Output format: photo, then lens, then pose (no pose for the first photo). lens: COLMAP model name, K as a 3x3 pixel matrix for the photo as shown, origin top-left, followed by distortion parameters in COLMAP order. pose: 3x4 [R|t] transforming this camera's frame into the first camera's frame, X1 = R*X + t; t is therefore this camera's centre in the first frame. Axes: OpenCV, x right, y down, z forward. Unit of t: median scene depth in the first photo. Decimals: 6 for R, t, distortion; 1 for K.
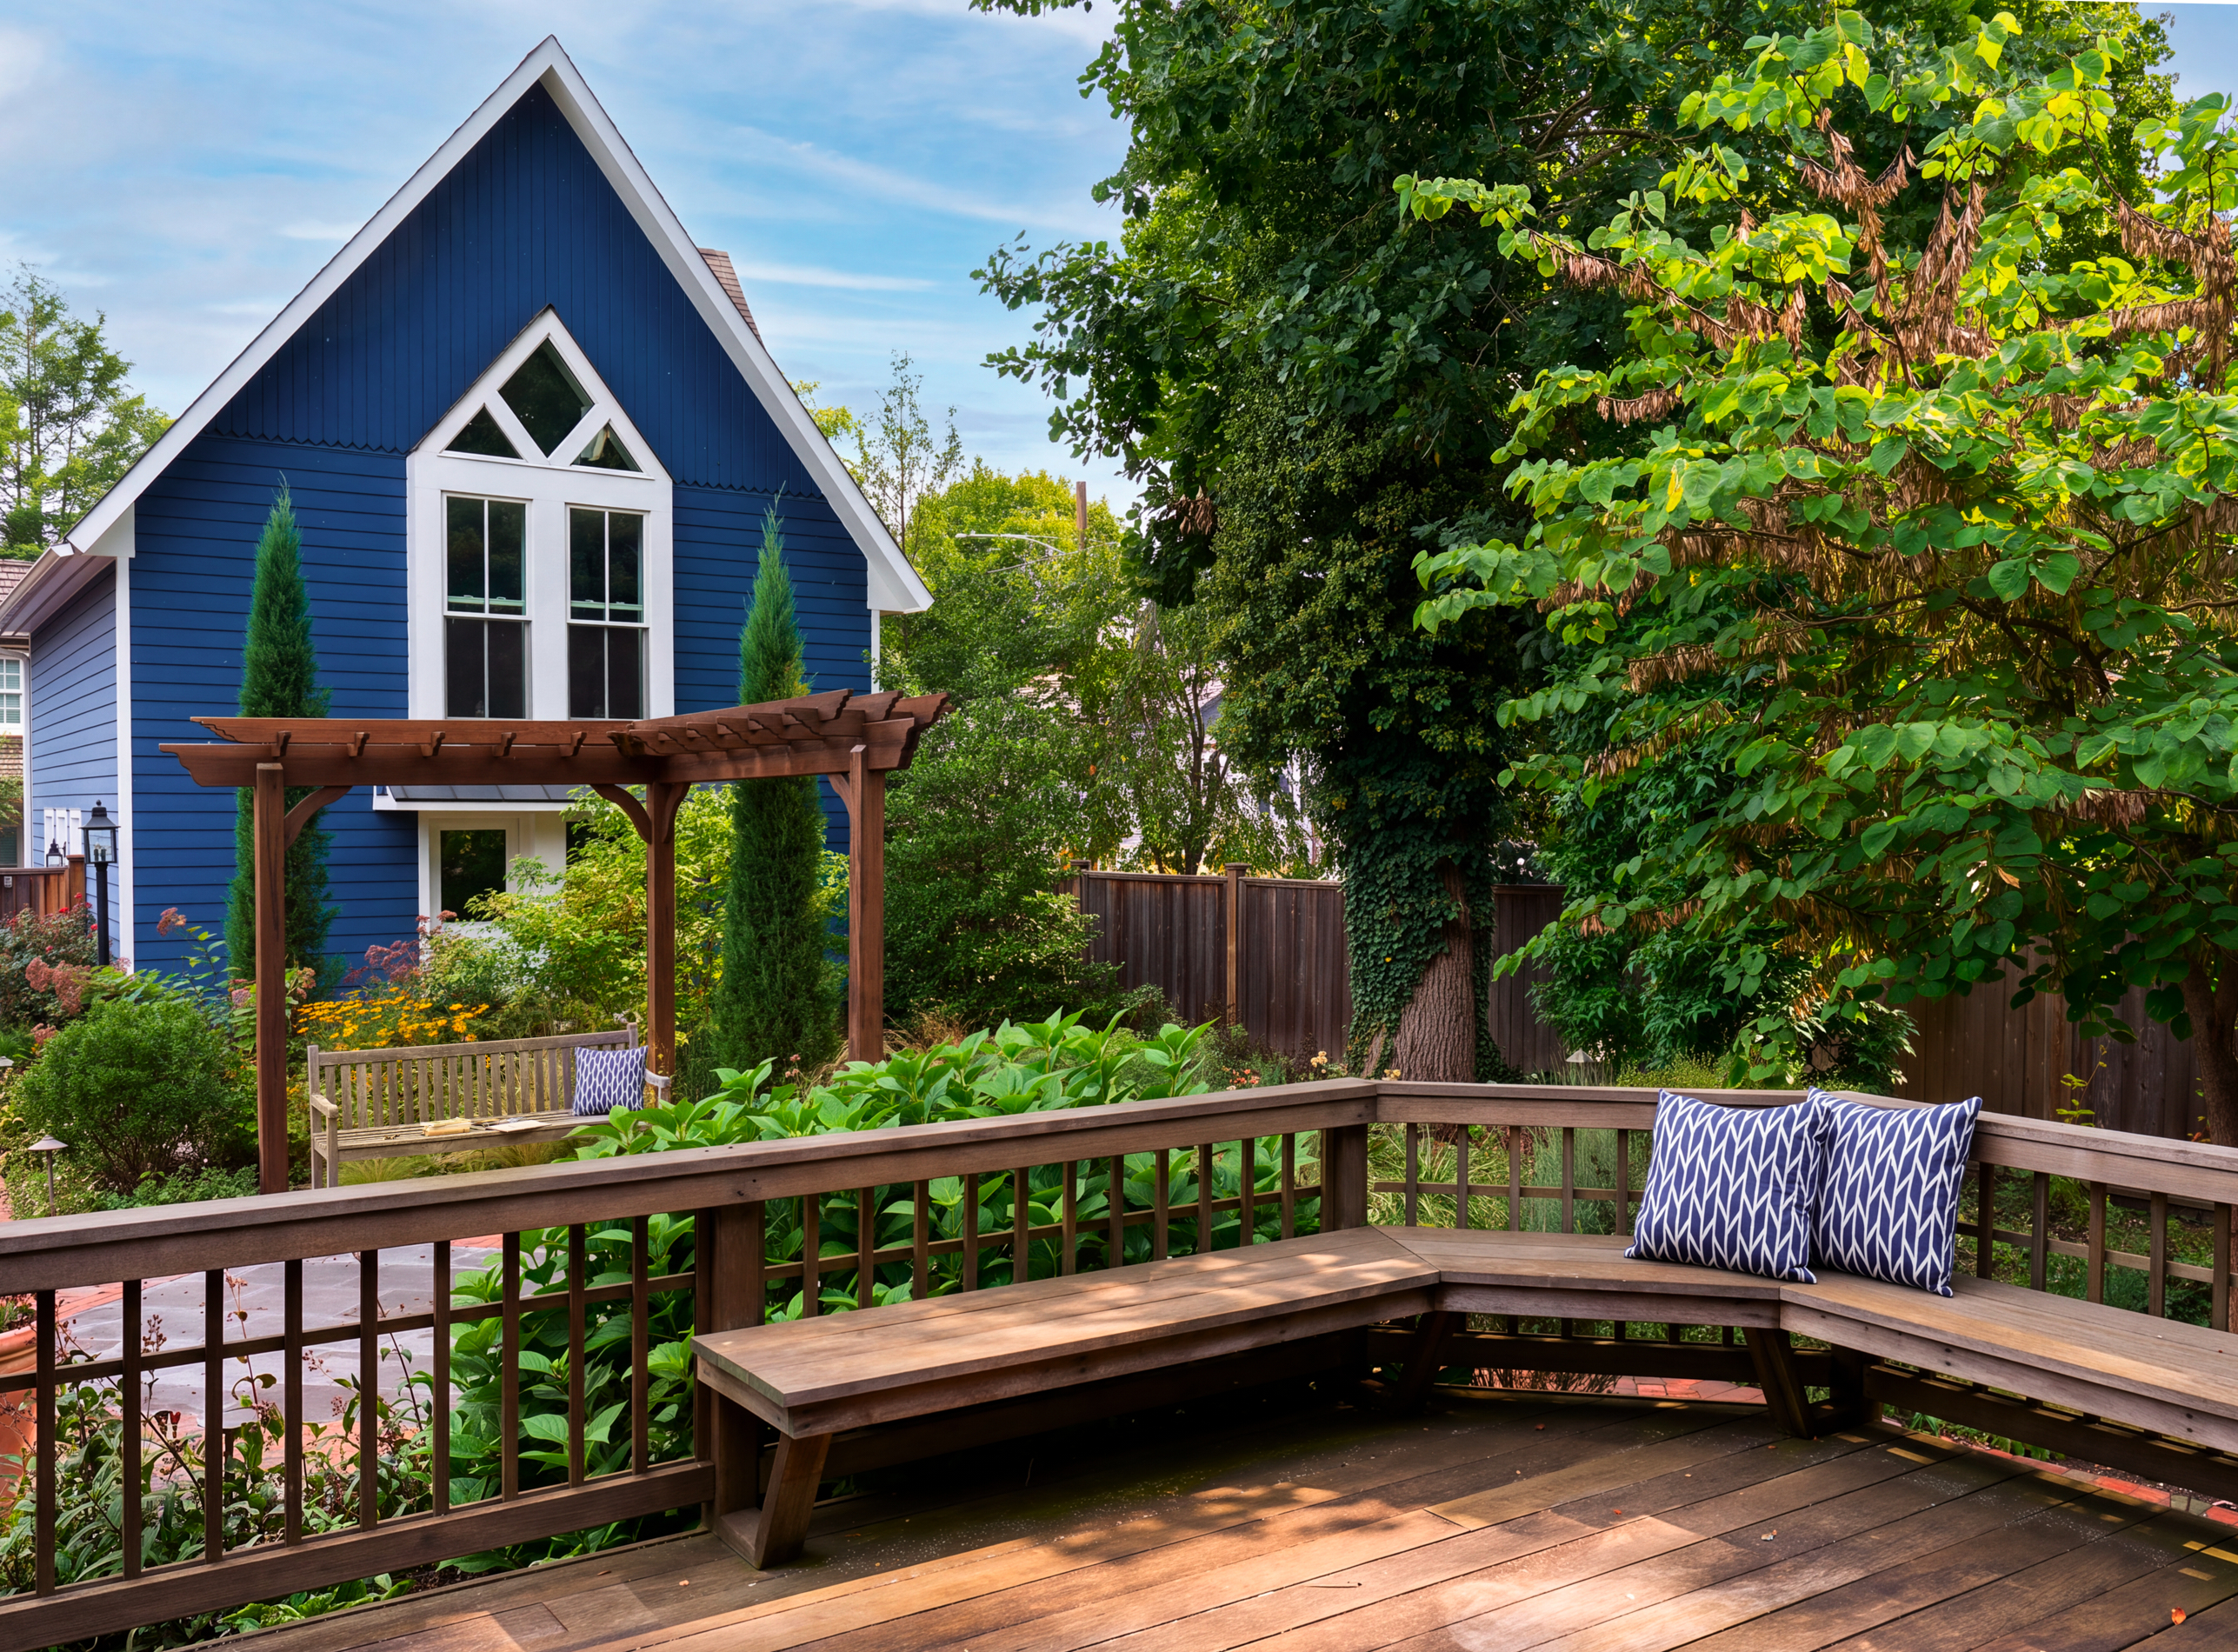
lens RADIAL K [[1898.2, 0, 1120.5], [0, 1898.2, 817.0], [0, 0, 1]] dist [-0.016832, -0.000631]
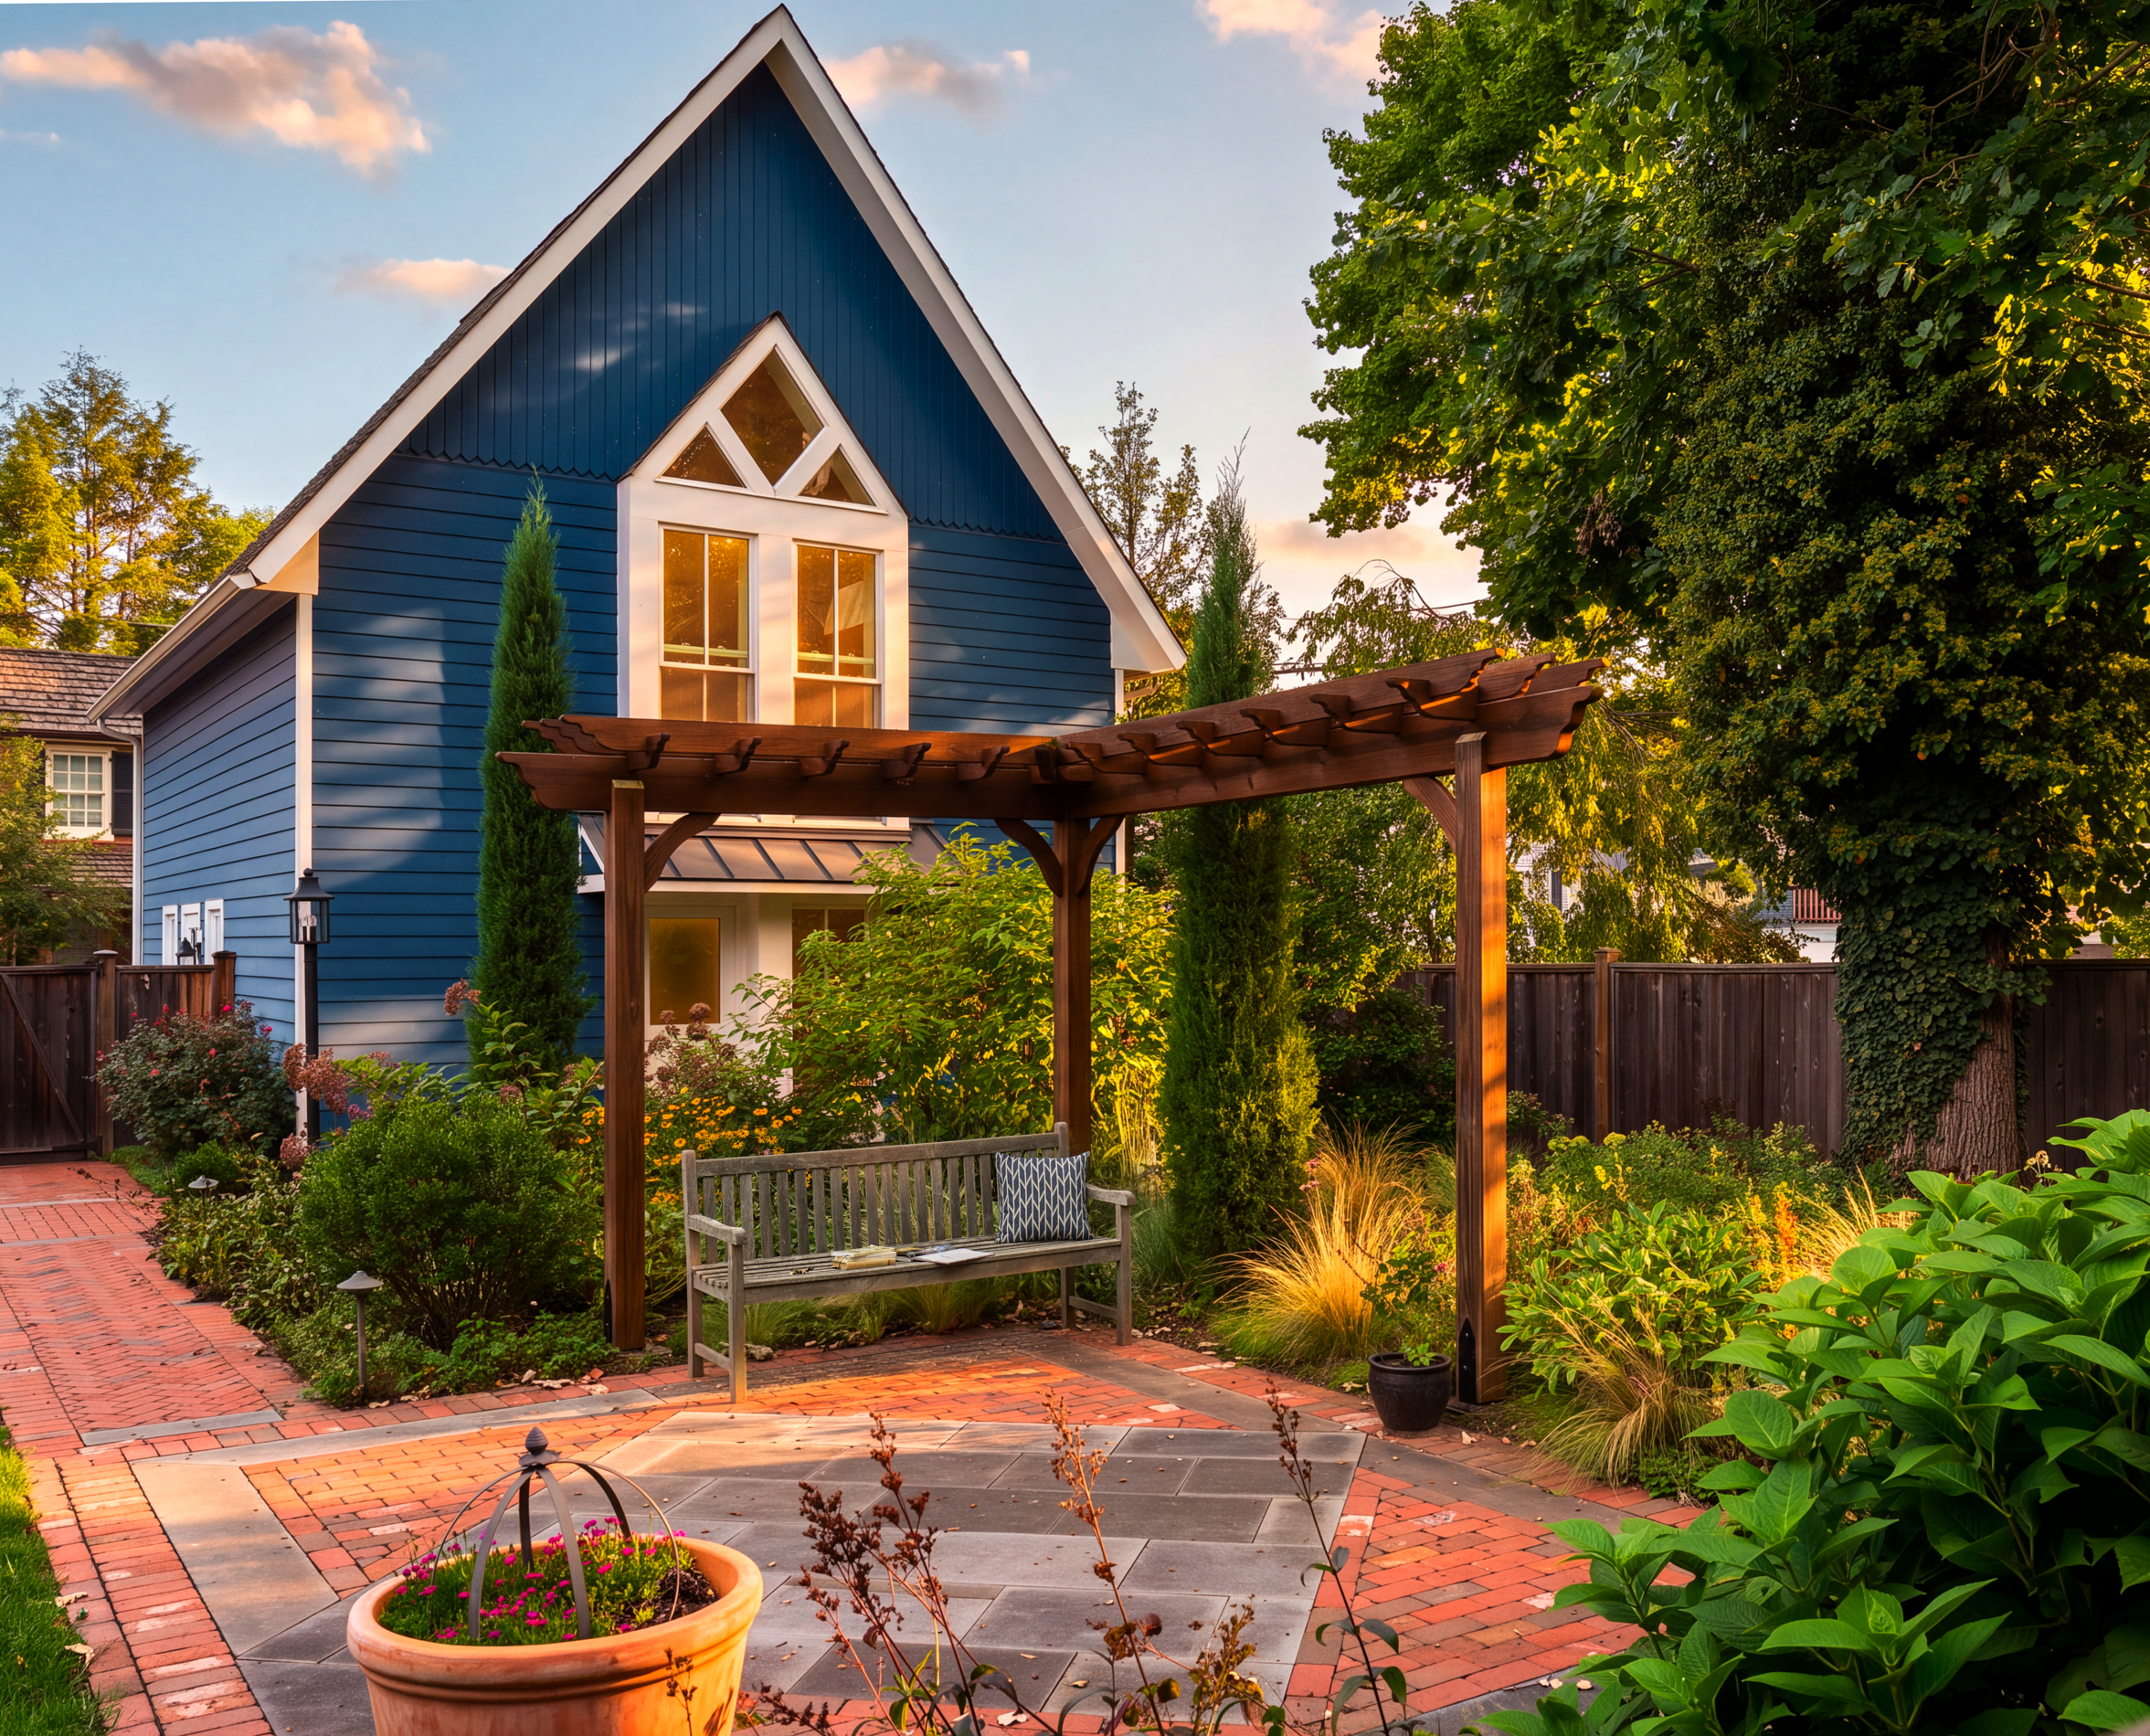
lens RADIAL K [[1921.7, 0, 1068.5], [0, 1921.7, 878.6], [0, 0, 1]] dist [0.004246, 0.002276]
pose [[0.999563, -0.006655, -0.028792, -0.145467], [0.005550, 0.999251, -0.038294, 0.024530], [0.029025, 0.038117, 0.998852, 0.132785]]
